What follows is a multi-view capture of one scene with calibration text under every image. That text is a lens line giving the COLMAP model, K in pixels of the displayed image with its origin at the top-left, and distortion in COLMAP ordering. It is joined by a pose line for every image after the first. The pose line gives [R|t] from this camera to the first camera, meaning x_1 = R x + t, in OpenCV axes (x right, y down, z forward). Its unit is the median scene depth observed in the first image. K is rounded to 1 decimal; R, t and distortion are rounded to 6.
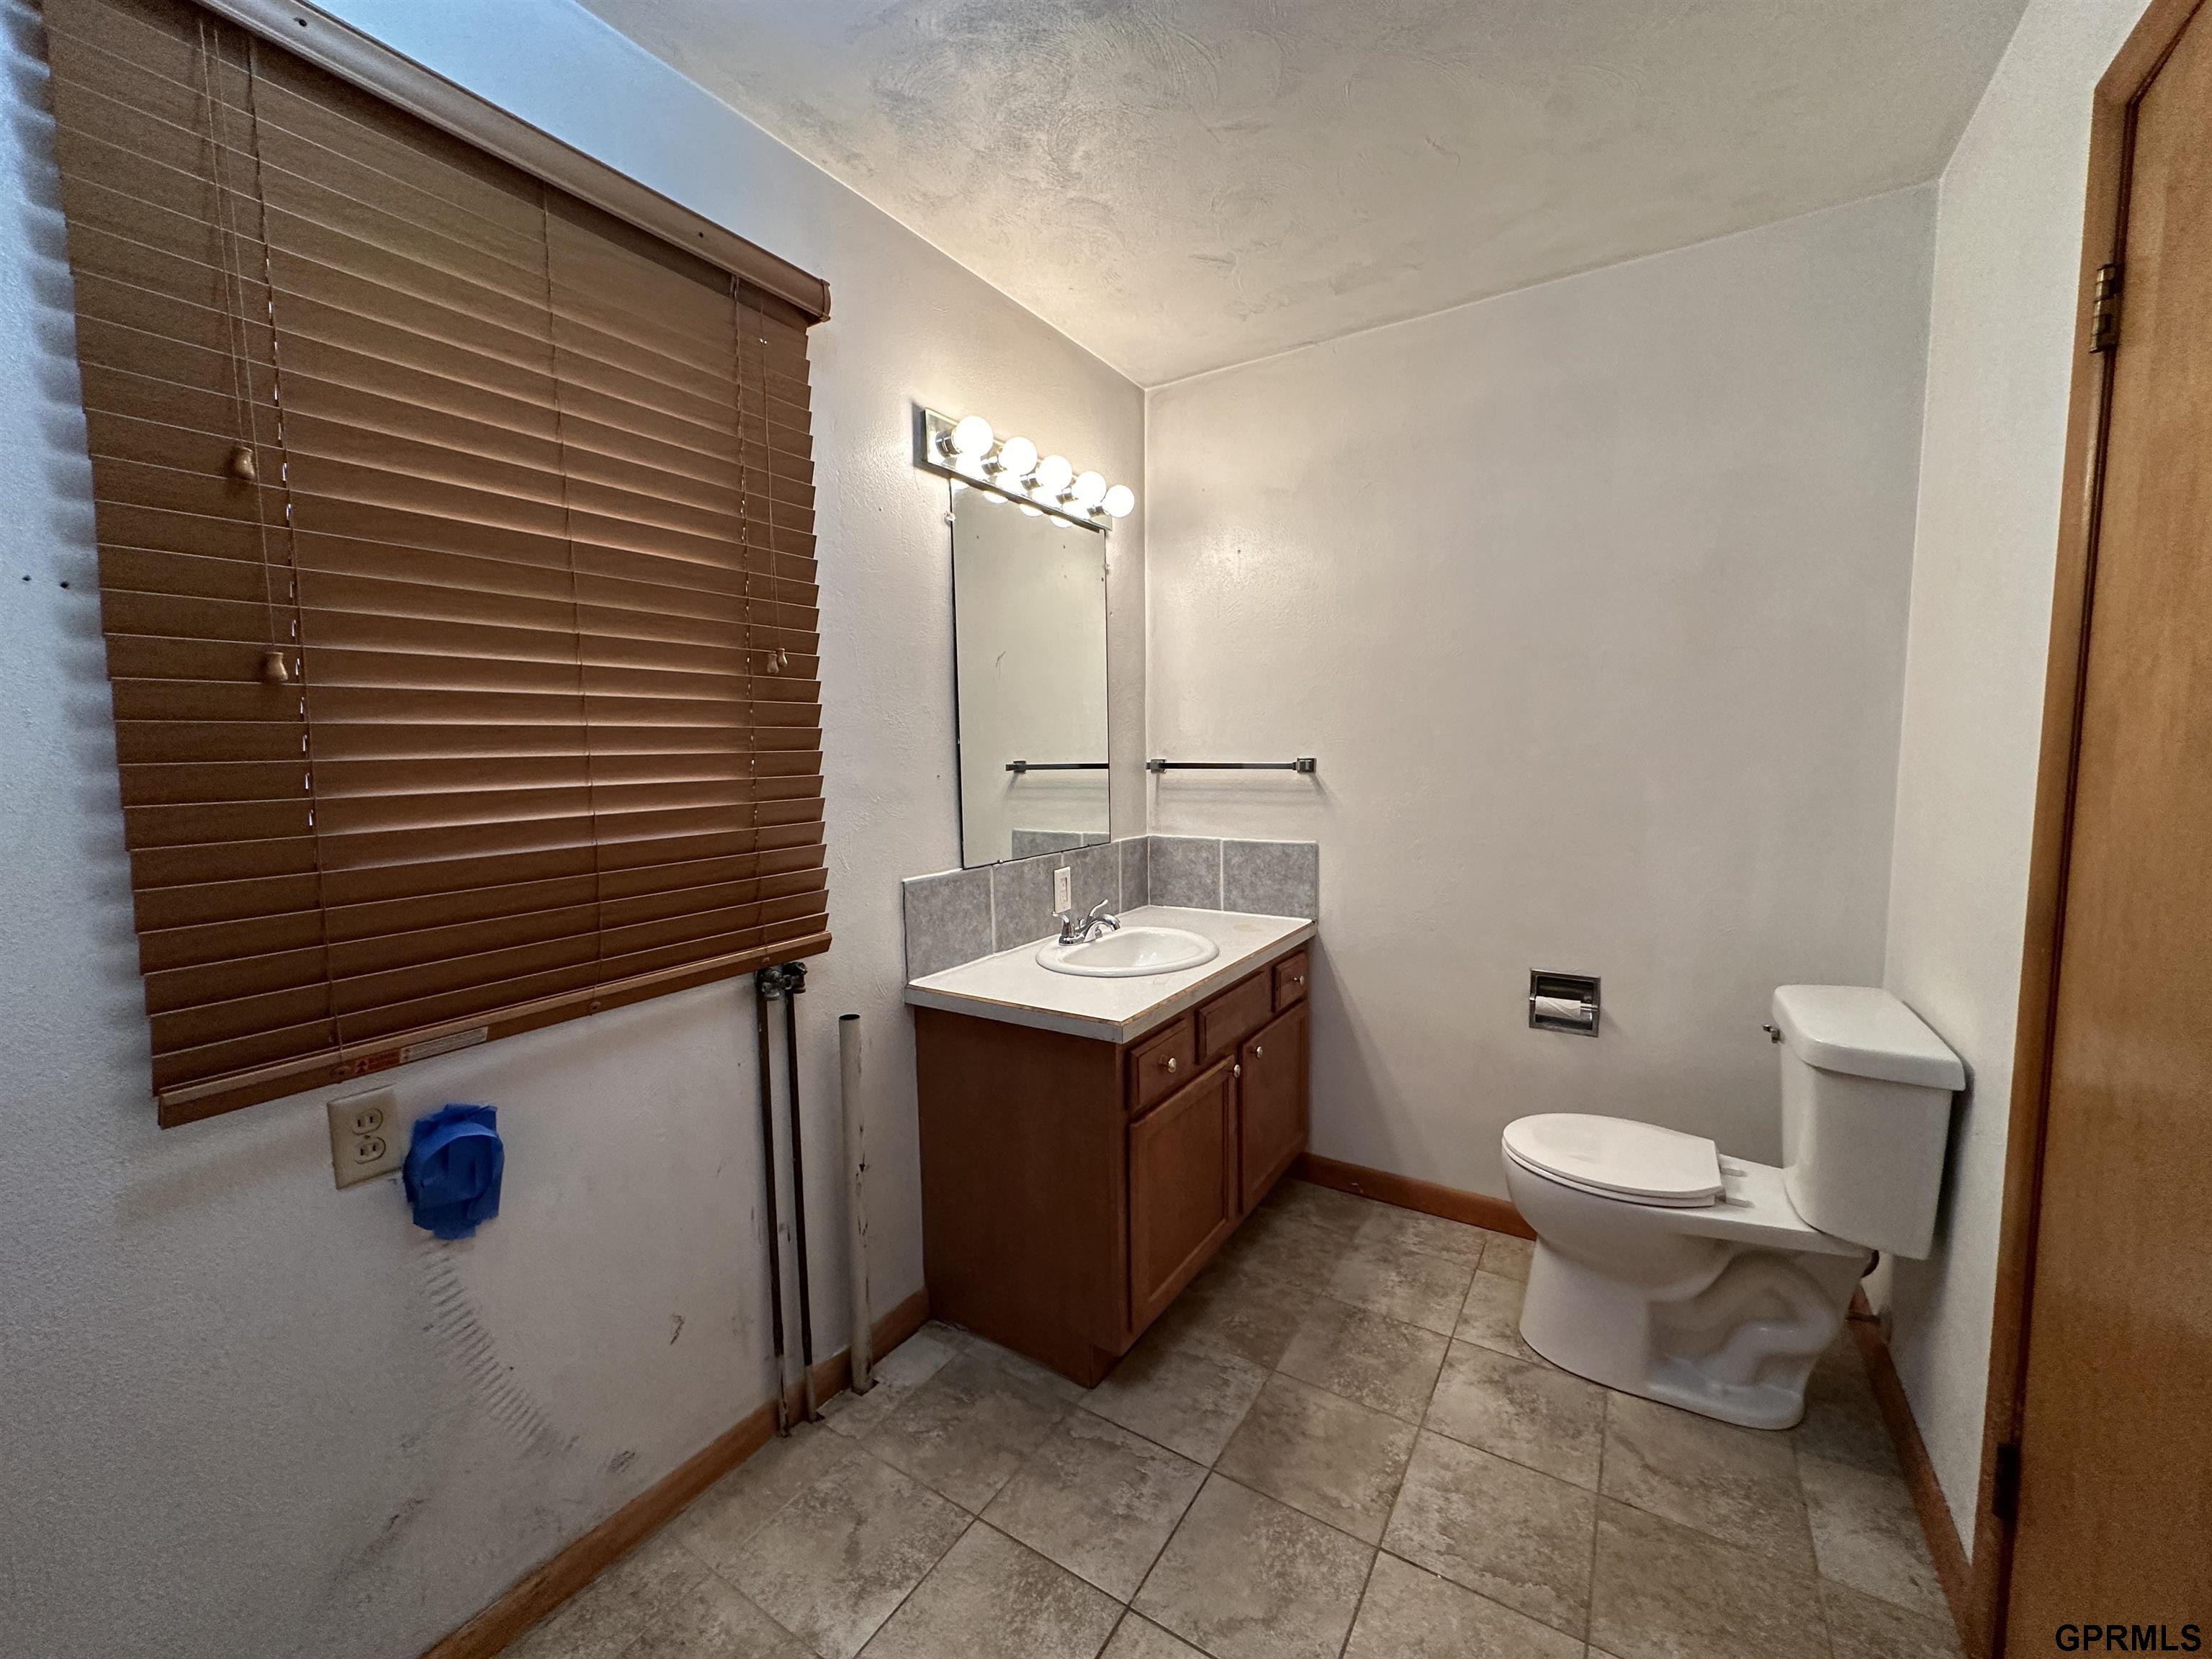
lens RADIAL K [[881.6, 0, 1107.8], [0, 881.6, 827.2], [0, 0, 1]] dist [-0.001632, 0.001012]
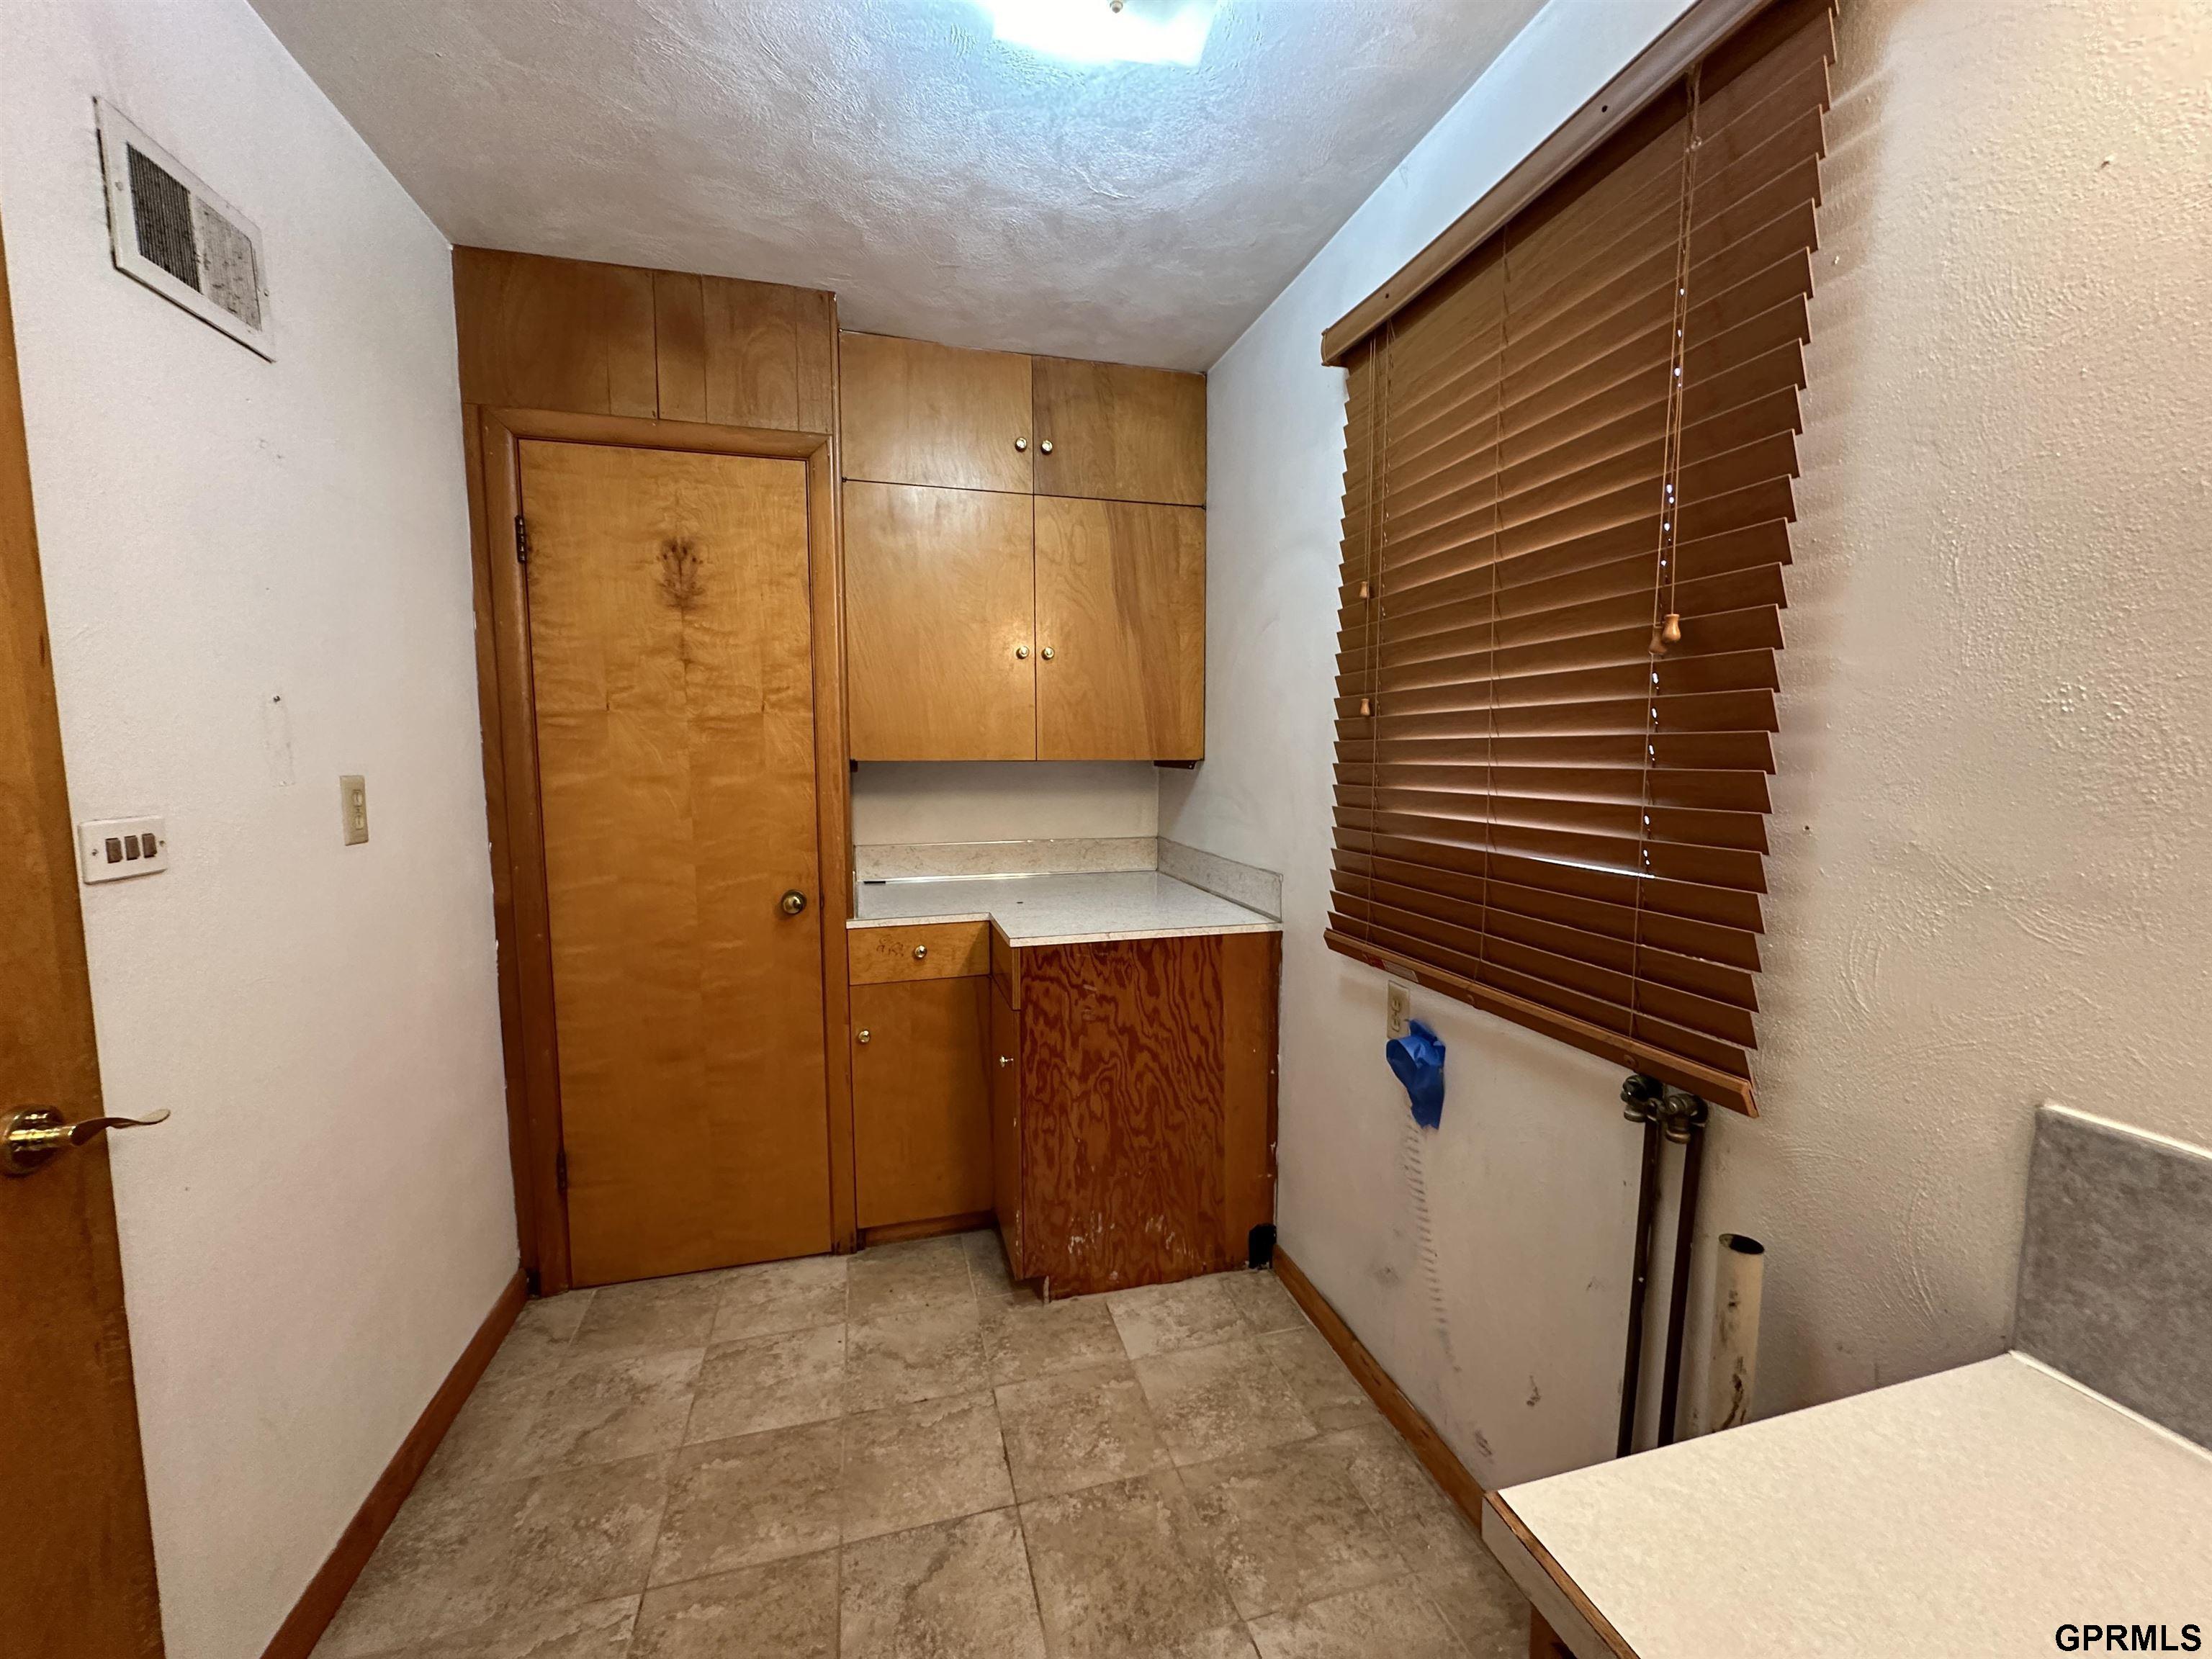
lens RADIAL K [[881.6, 0, 1108.9], [0, 881.6, 835.0], [0, 0, 1]] dist [-0.001632, 0.001012]
pose [[-0.678458, 0.083454, -0.729883, 0.488451], [-0.057680, 0.984408, 0.166173, -0.148393], [0.732371, 0.154841, -0.663066, 1.368241]]
